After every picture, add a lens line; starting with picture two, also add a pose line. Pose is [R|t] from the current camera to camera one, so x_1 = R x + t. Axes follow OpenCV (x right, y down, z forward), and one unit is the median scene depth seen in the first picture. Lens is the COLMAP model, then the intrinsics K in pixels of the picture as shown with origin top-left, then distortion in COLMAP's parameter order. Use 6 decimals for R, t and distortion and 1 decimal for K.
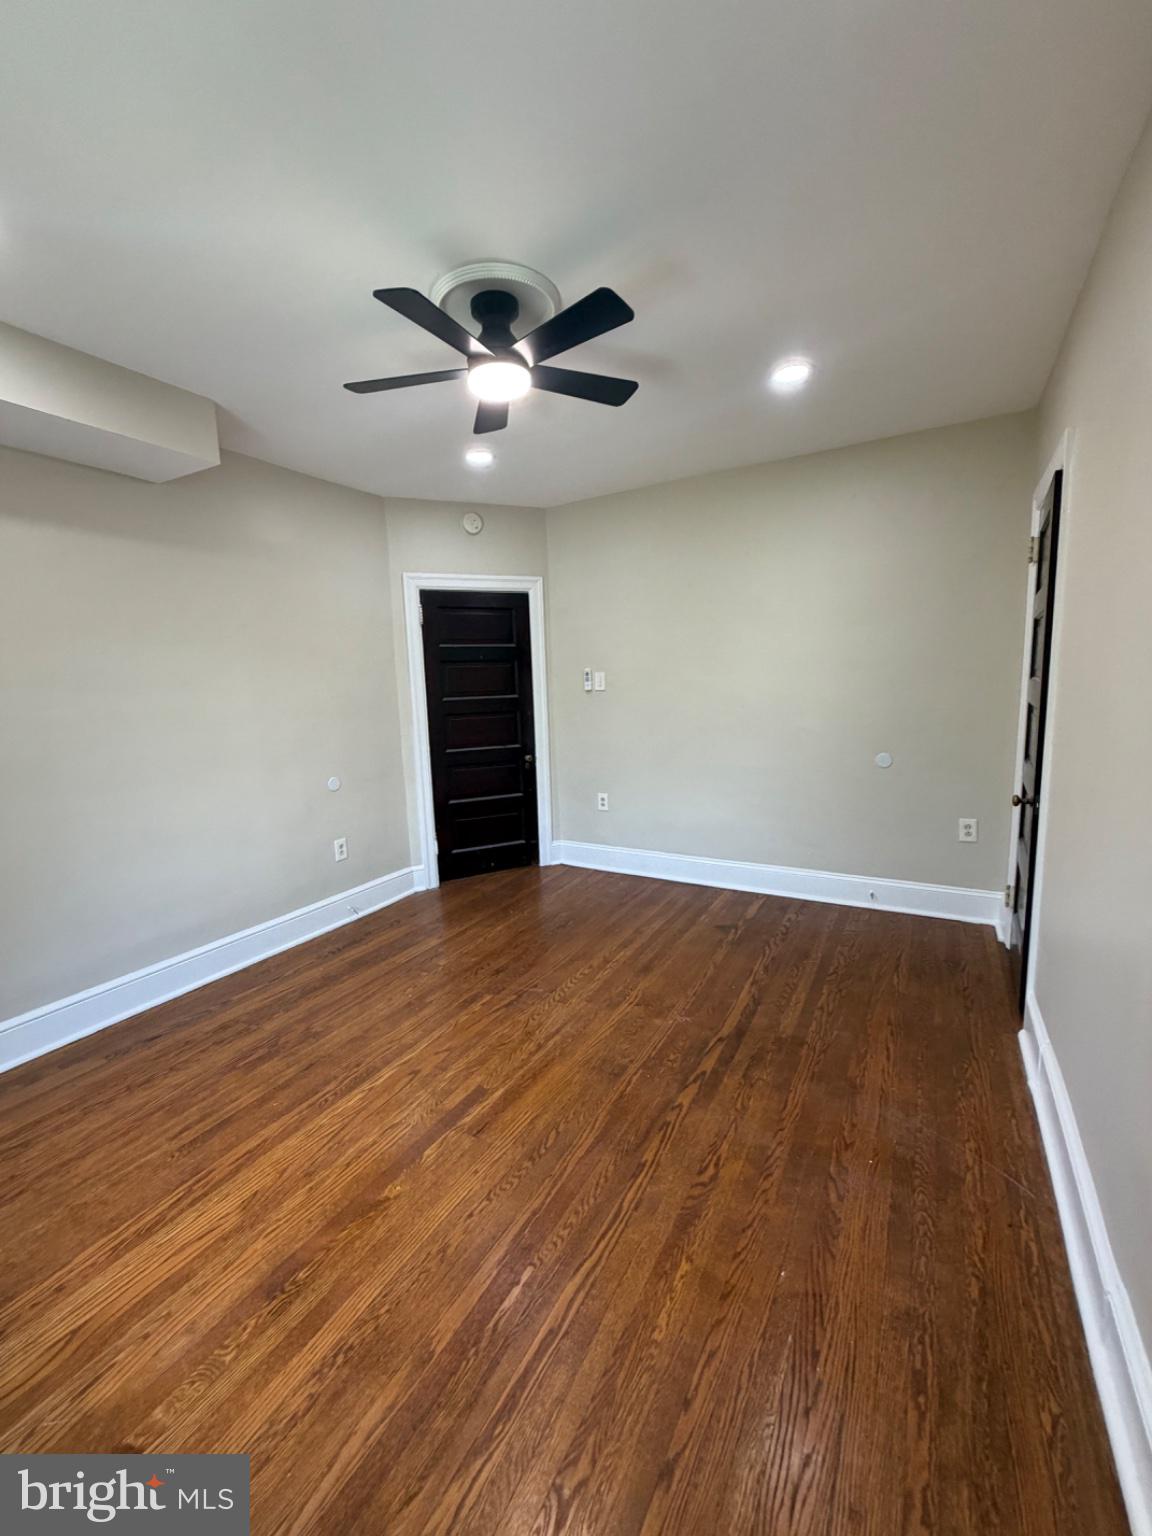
lens RADIAL K [[613.6, 0, 575.0], [0, 613.6, 766.0], [0, 0, 1]] dist [0.000541, 0.000234]
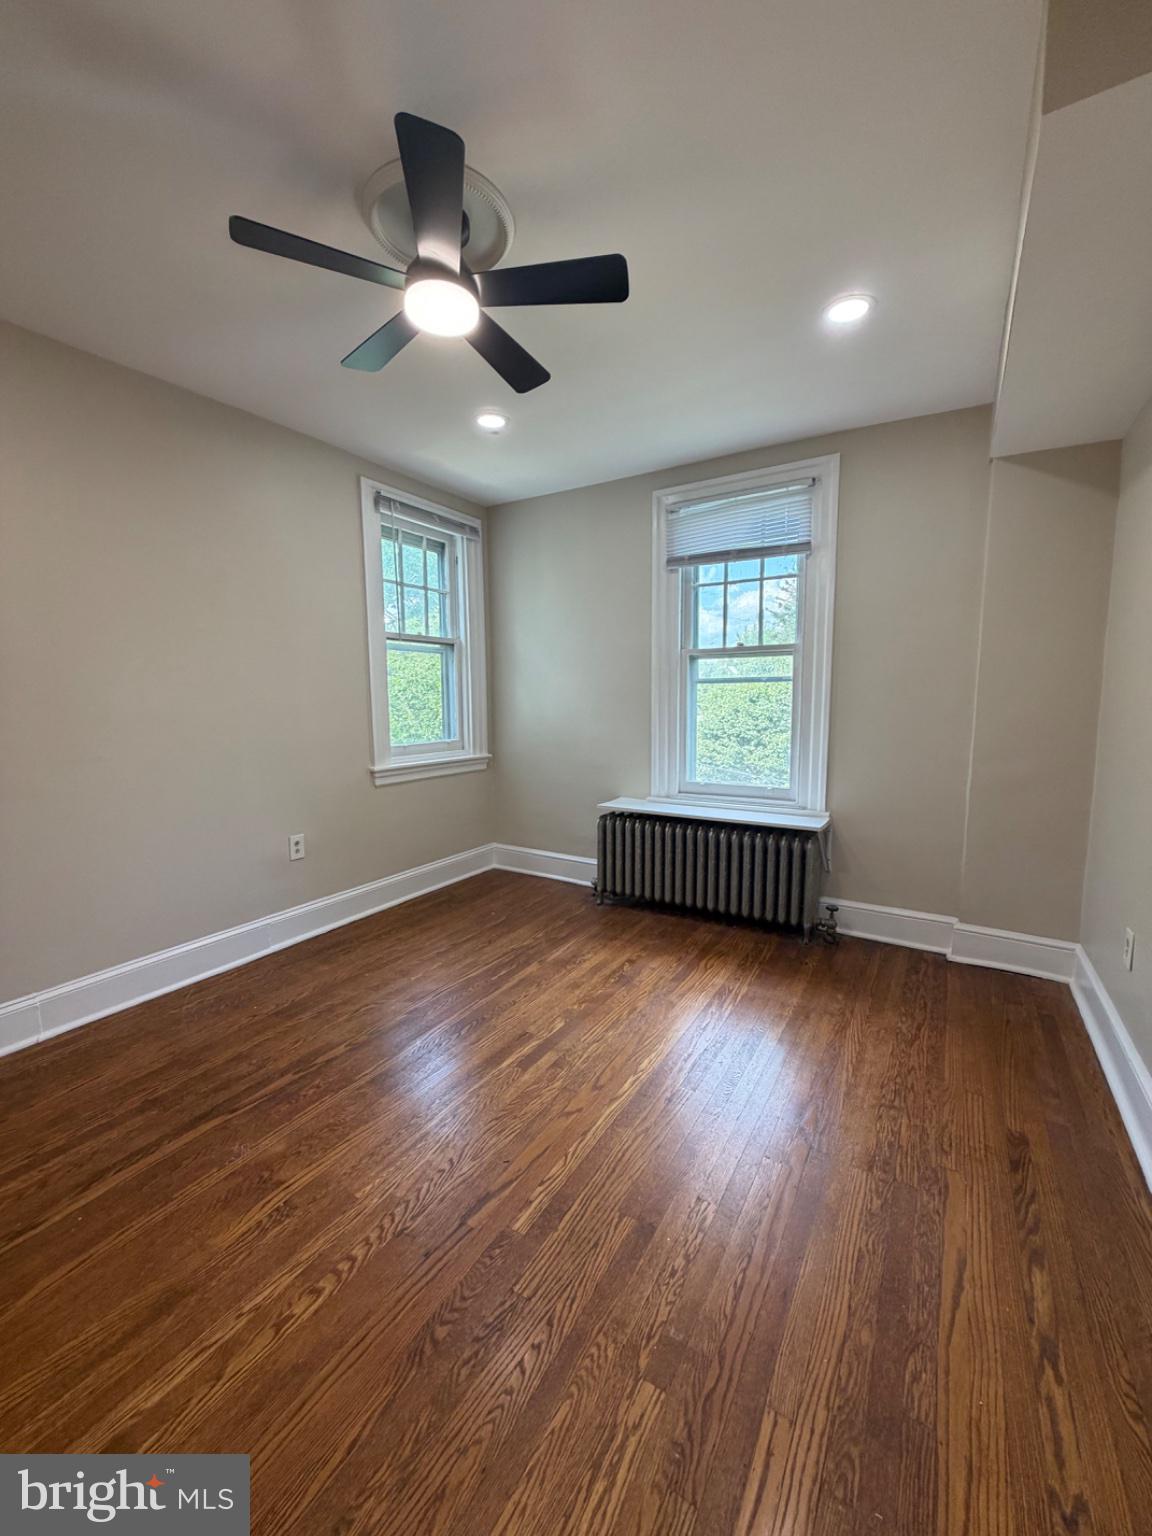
lens RADIAL K [[613.6, 0, 575.0], [0, 613.6, 766.0], [0, 0, 1]] dist [0.000541, 0.000234]
pose [[-0.998567, 0.039135, 0.036507, -0.315184], [0.047005, 0.967459, 0.248622, -0.214170], [-0.025589, 0.249982, -0.967912, 1.982149]]
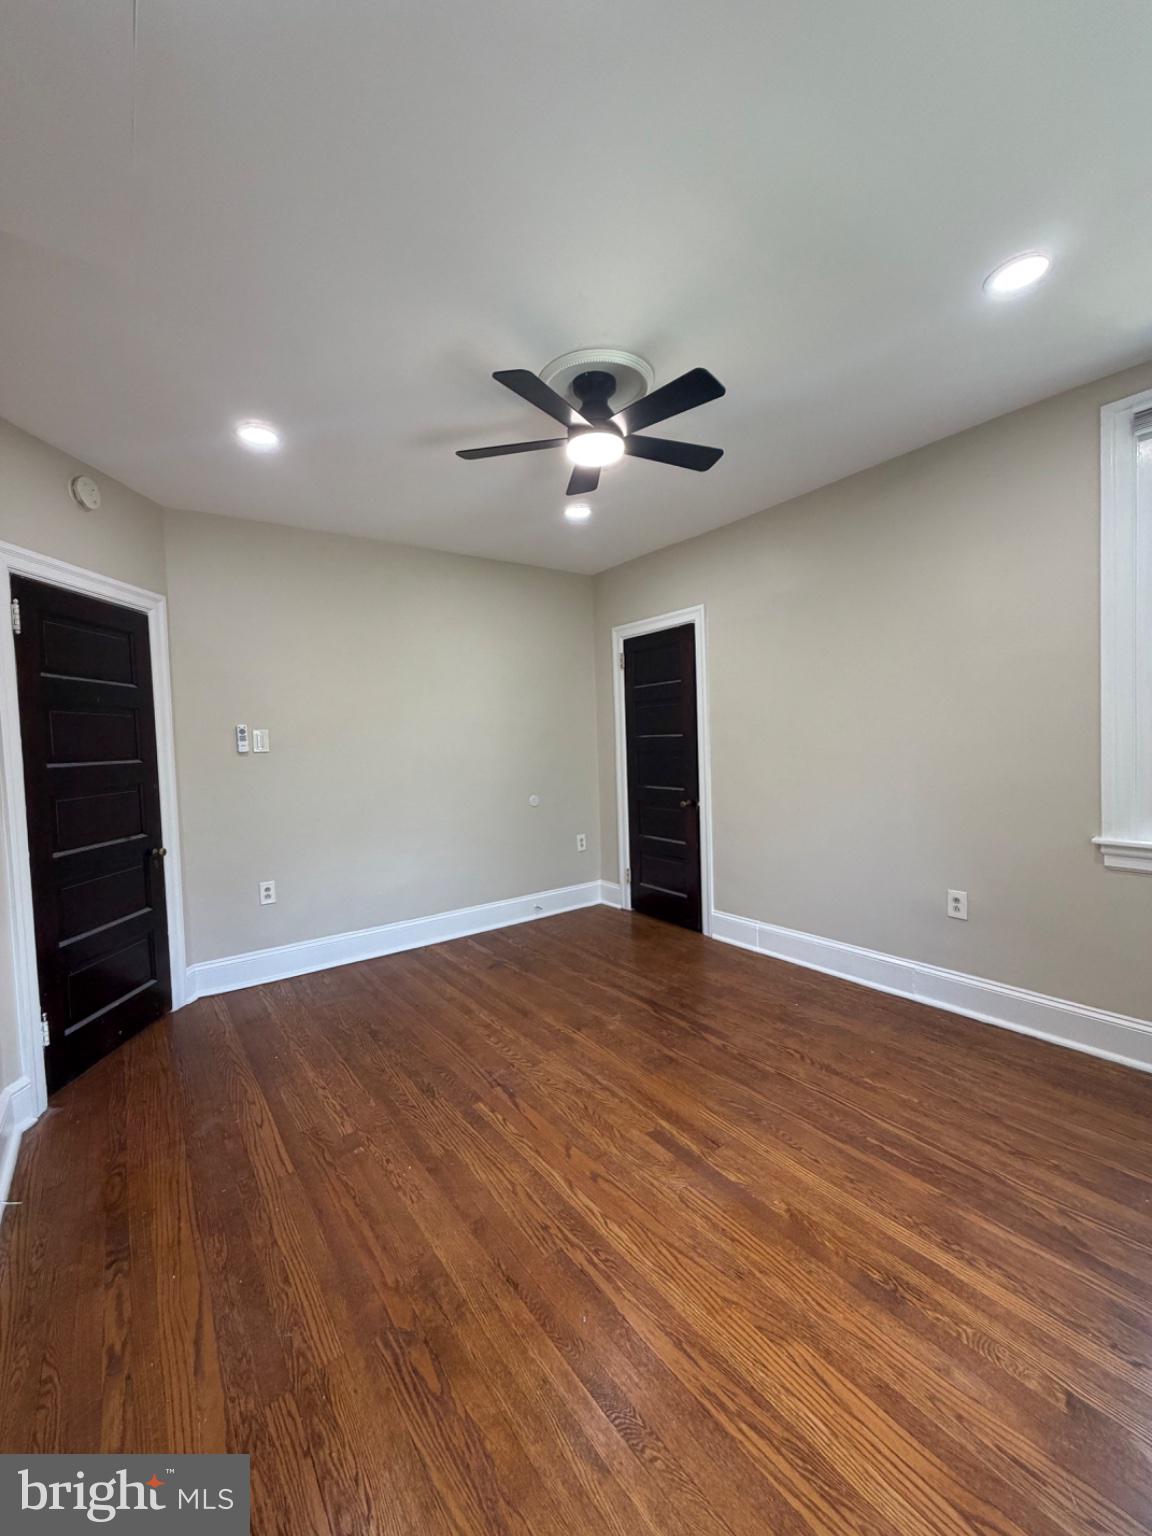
lens RADIAL K [[613.6, 0, 575.0], [0, 613.6, 766.0], [0, 0, 1]] dist [0.000541, 0.000234]
pose [[0.400532, -0.020743, 0.916048, -1.155086], [0.146075, 0.988403, -0.041489, -0.026964], [-0.904564, 0.150430, 0.398917, 0.681255]]
